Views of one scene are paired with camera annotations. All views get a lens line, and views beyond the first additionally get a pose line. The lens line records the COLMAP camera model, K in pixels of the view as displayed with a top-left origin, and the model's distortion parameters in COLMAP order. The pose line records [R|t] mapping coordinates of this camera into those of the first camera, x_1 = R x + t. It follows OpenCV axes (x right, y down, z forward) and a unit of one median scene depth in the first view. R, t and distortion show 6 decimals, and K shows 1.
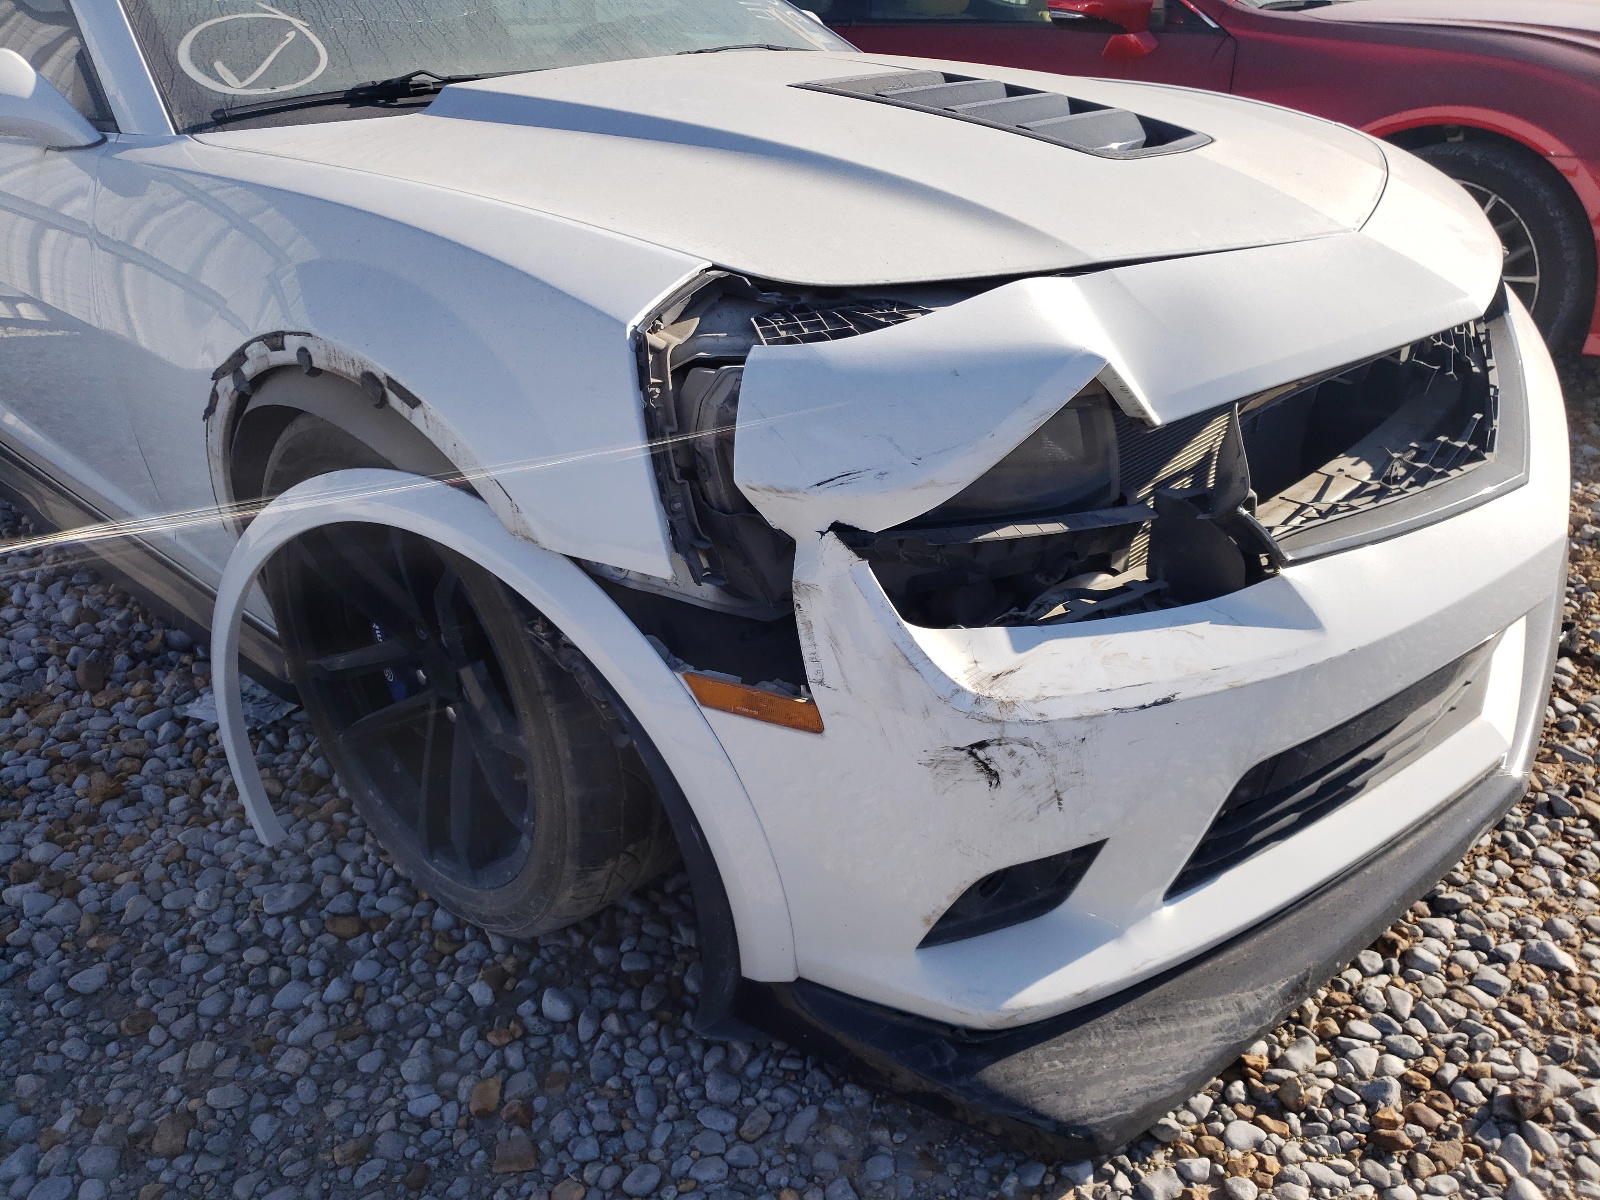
lens RADIAL K [[1201.1, 0, 828.0], [0, 1201.1, 602.0], [0, 0, 1]] dist [0.035234, -0.037513]
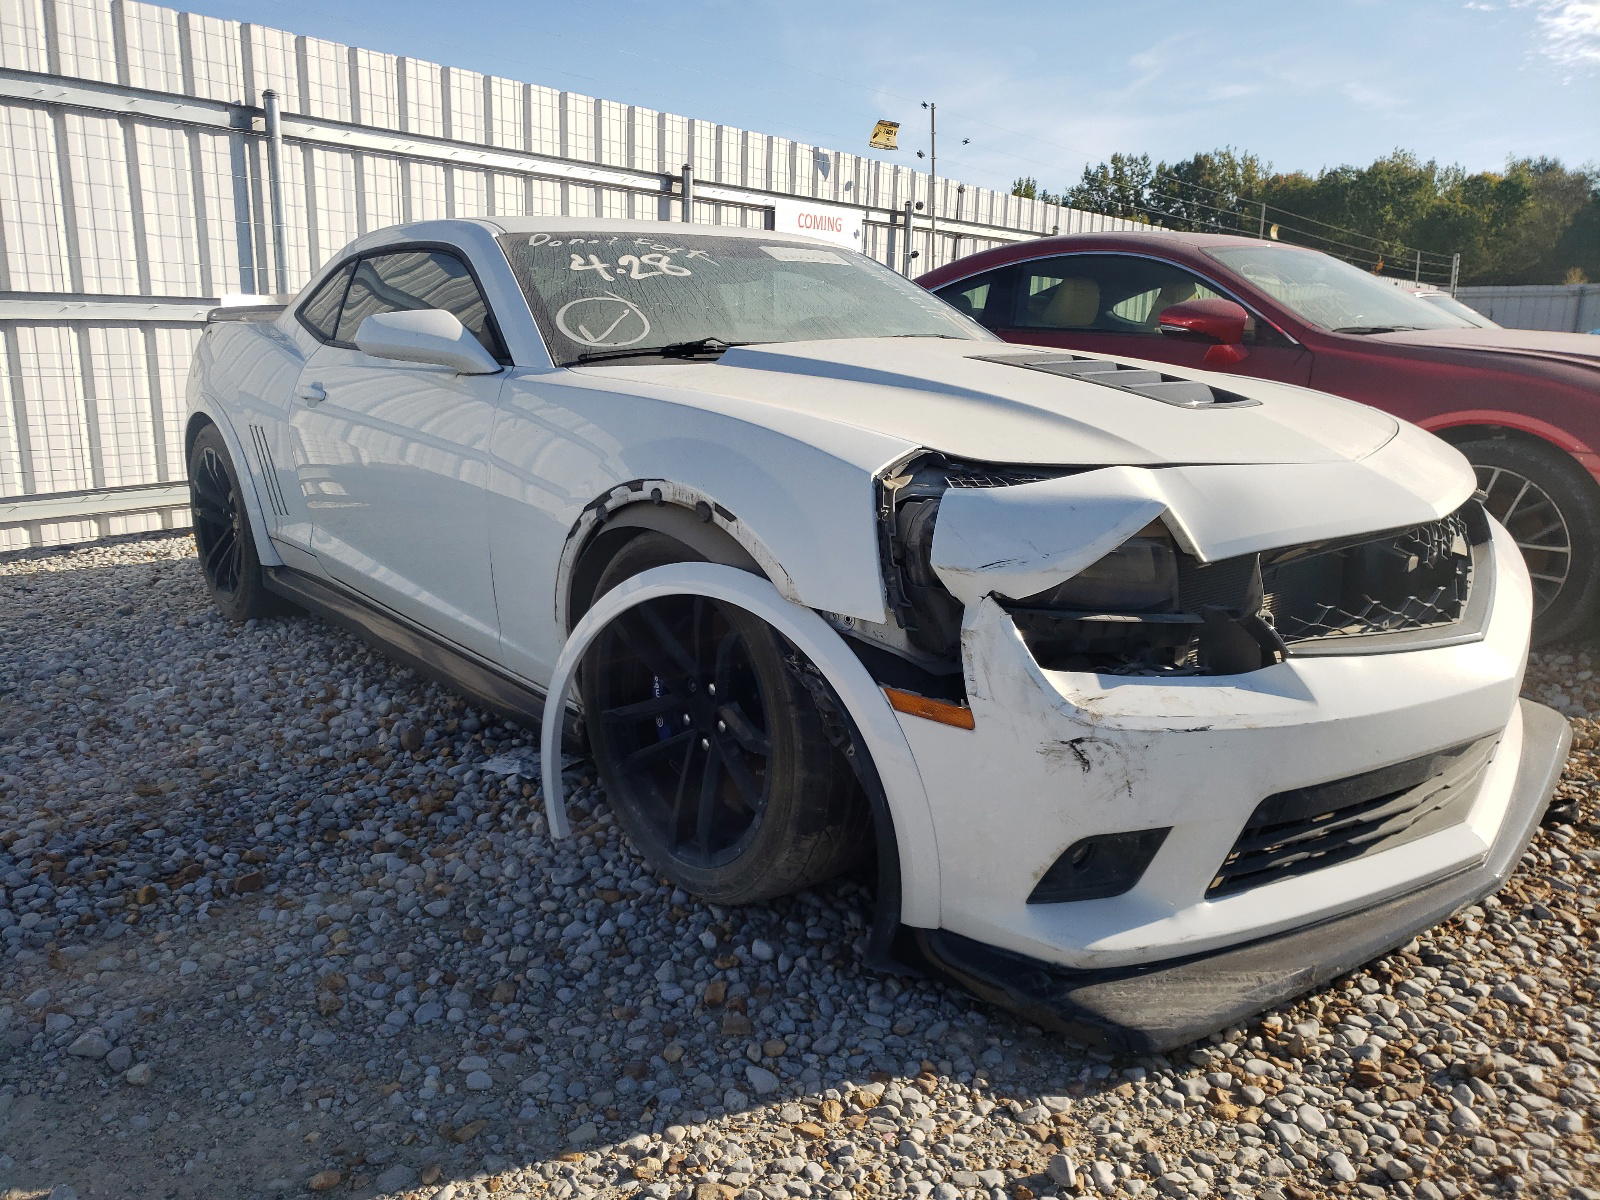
lens RADIAL K [[1215.2, 0, 800.0], [0, 1215.2, 600.0], [0, 0, 1]] dist [-0.001608, 0.003015]
pose [[0.990653, 0.070515, -0.116764, -0.048396], [-0.095225, 0.970418, -0.221860, 0.267431], [0.097665, 0.230905, 0.968062, -0.491300]]
